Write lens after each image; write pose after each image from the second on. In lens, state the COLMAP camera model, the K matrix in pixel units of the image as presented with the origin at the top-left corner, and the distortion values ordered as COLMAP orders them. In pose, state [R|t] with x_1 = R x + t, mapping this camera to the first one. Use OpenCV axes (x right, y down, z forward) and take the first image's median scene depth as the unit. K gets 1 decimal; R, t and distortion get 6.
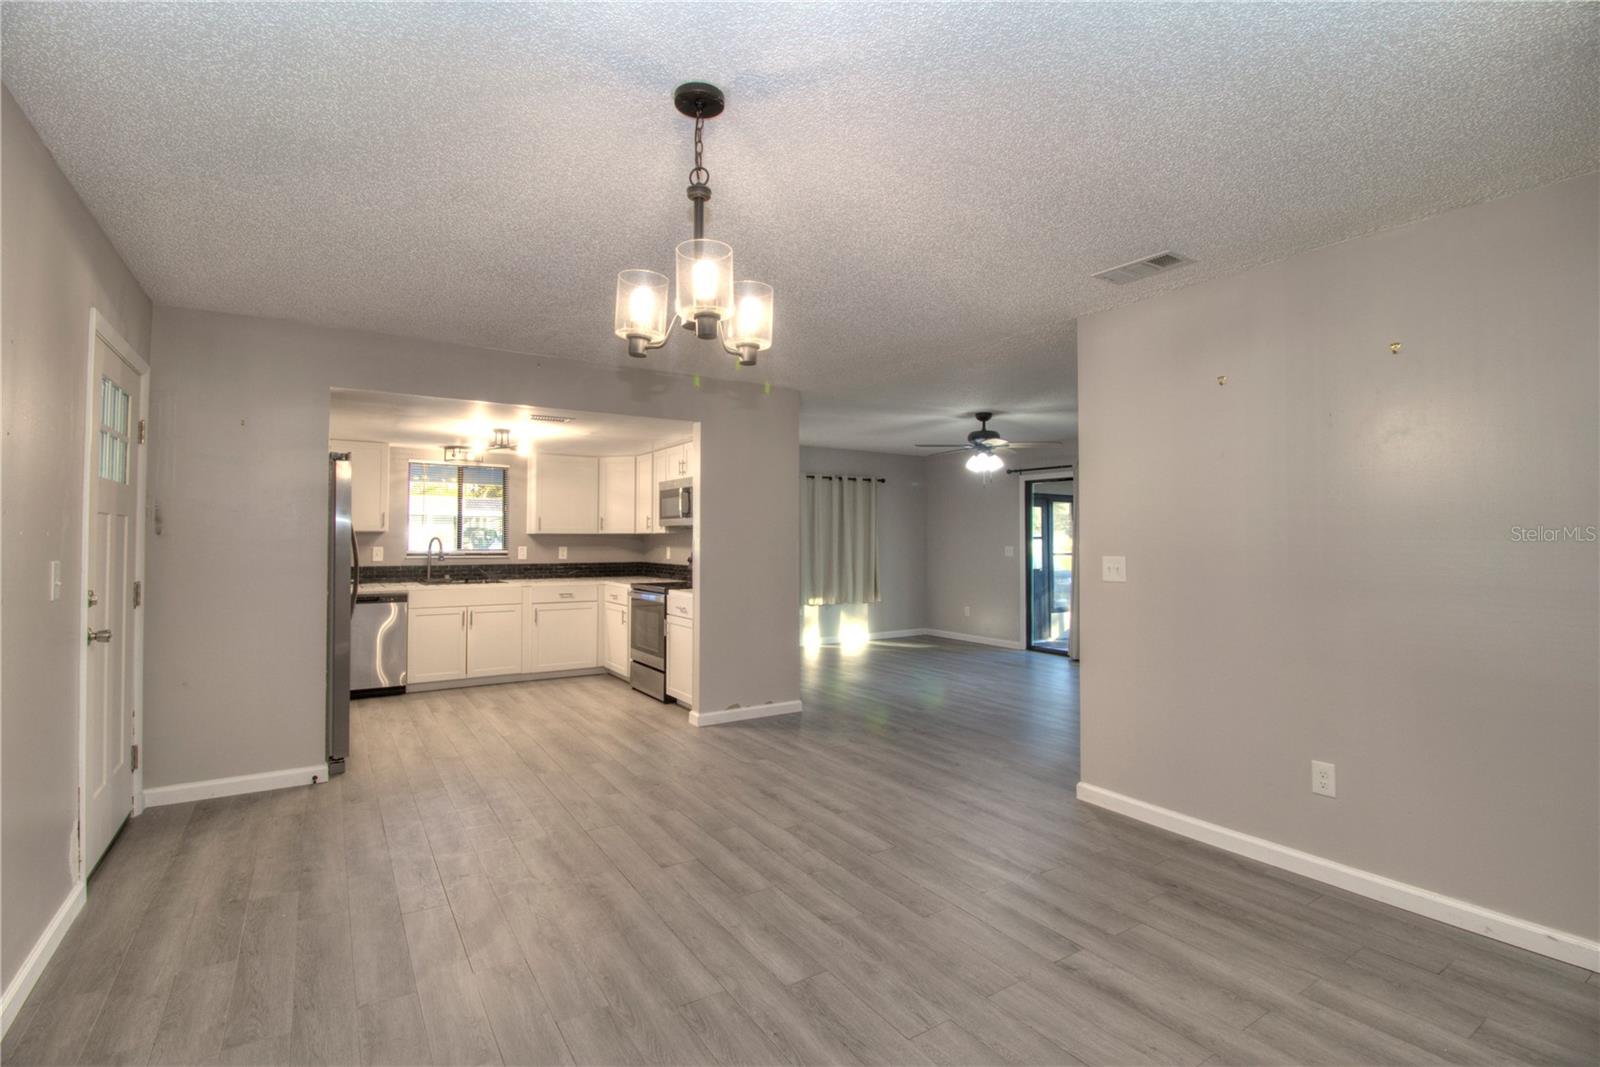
lens RADIAL K [[742.5, 0, 802.1], [0, 742.5, 521.2], [0, 0, 1]] dist [-0.006545, -0.002297]
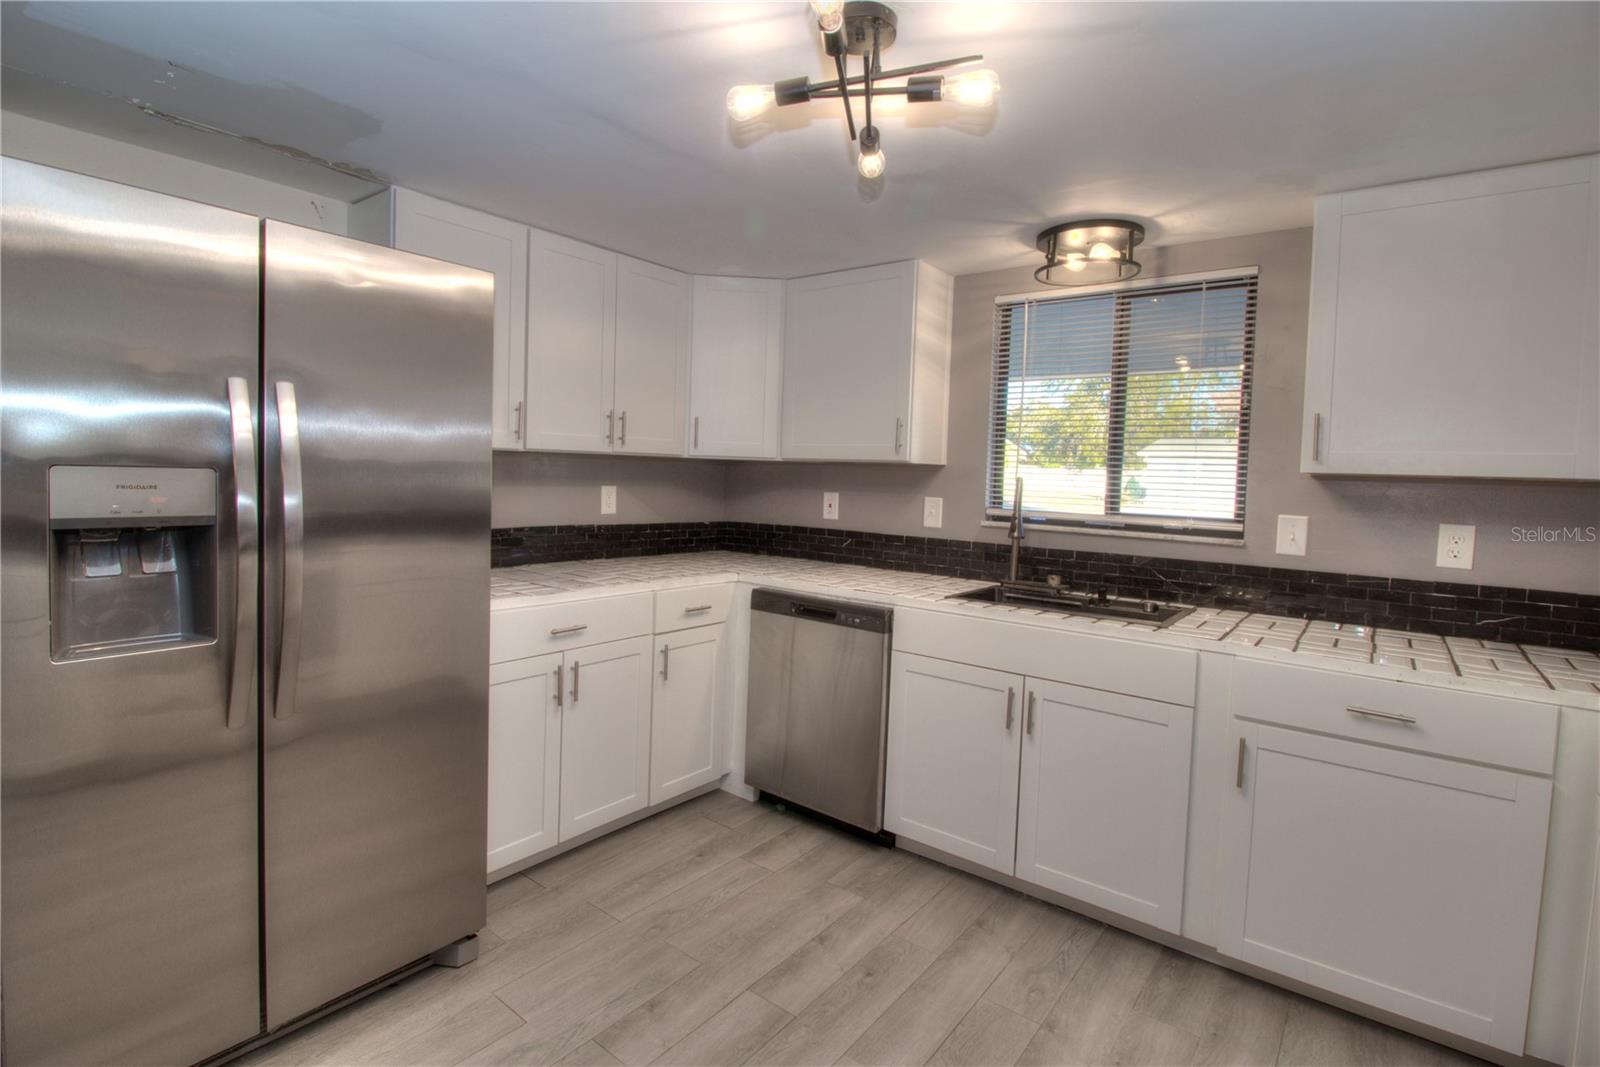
lens RADIAL K [[779.7, 0, 772.5], [0, 779.7, 492.3], [0, 0, 1]] dist [-0.004217, -0.002033]
pose [[0.305433, 0.032407, -0.951662, -0.135365], [-0.010260, 0.999475, 0.030742, 0.017765], [0.952158, 0.000375, 0.305605, 0.735581]]
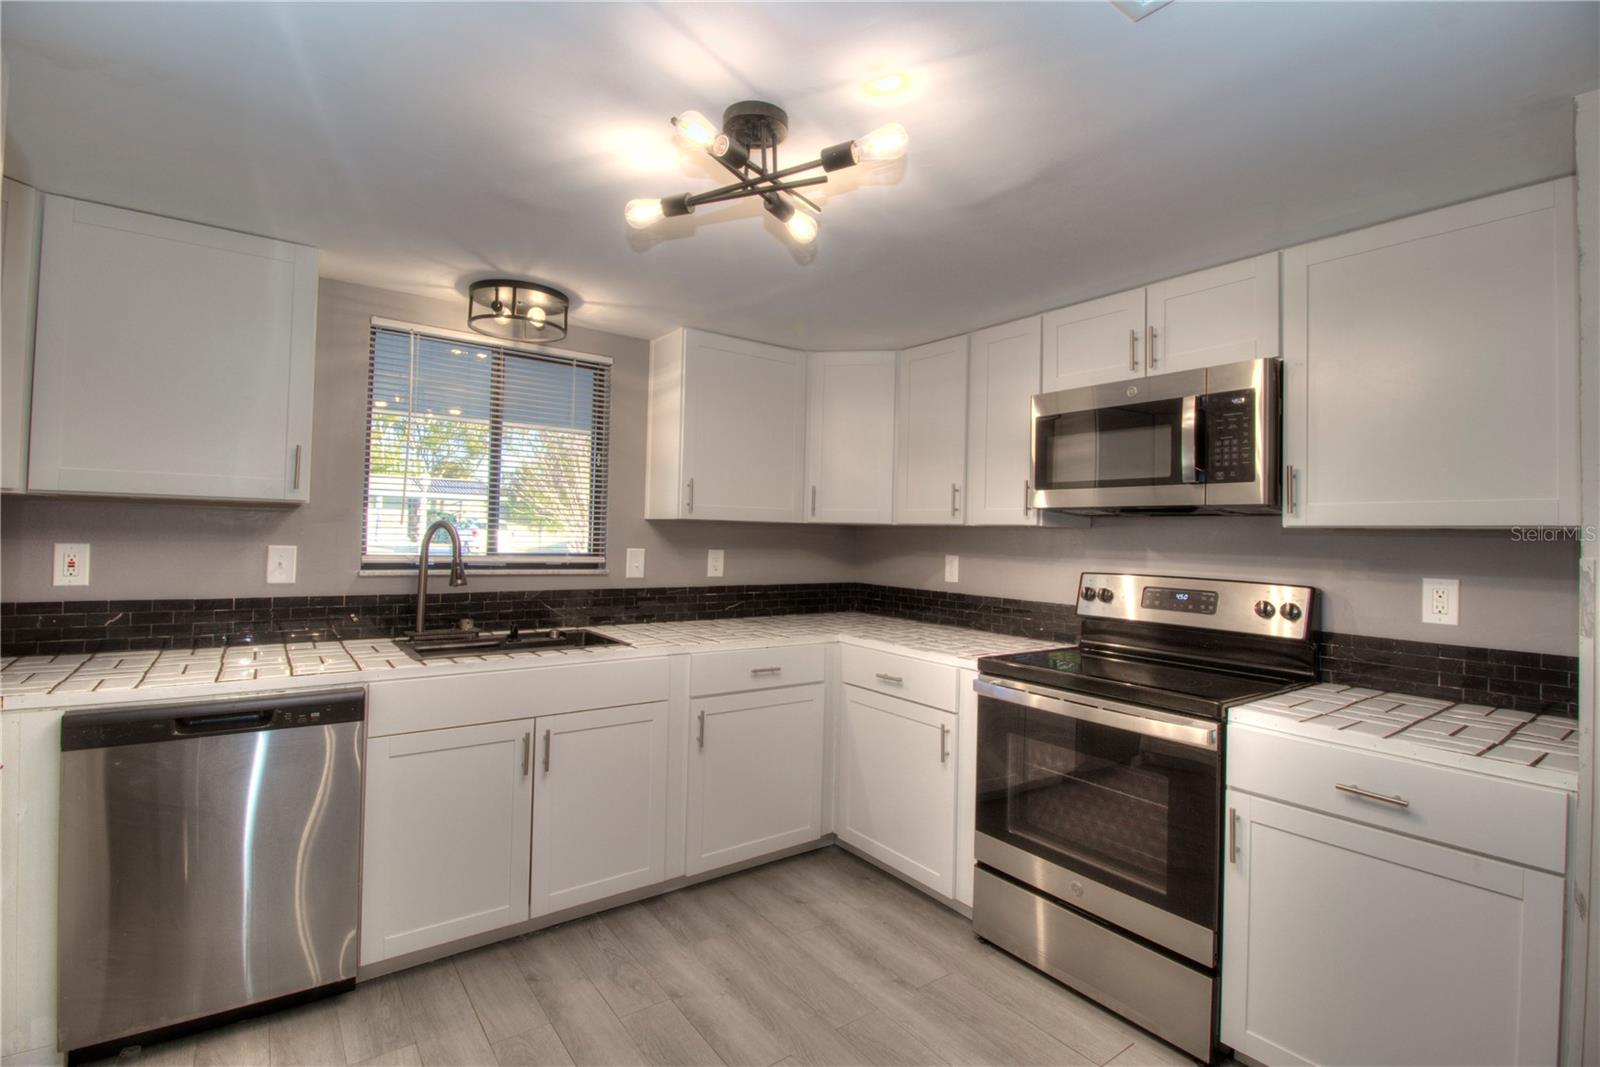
lens RADIAL K [[742.5, 0, 804.0], [0, 742.5, 508.2], [0, 0, 1]] dist [-0.006545, -0.002297]
pose [[0.997865, 0.025964, 0.059929, -0.328913], [-0.025419, 0.999629, -0.009827, 0.013649], [-0.060162, 0.008283, 0.998154, 0.602813]]
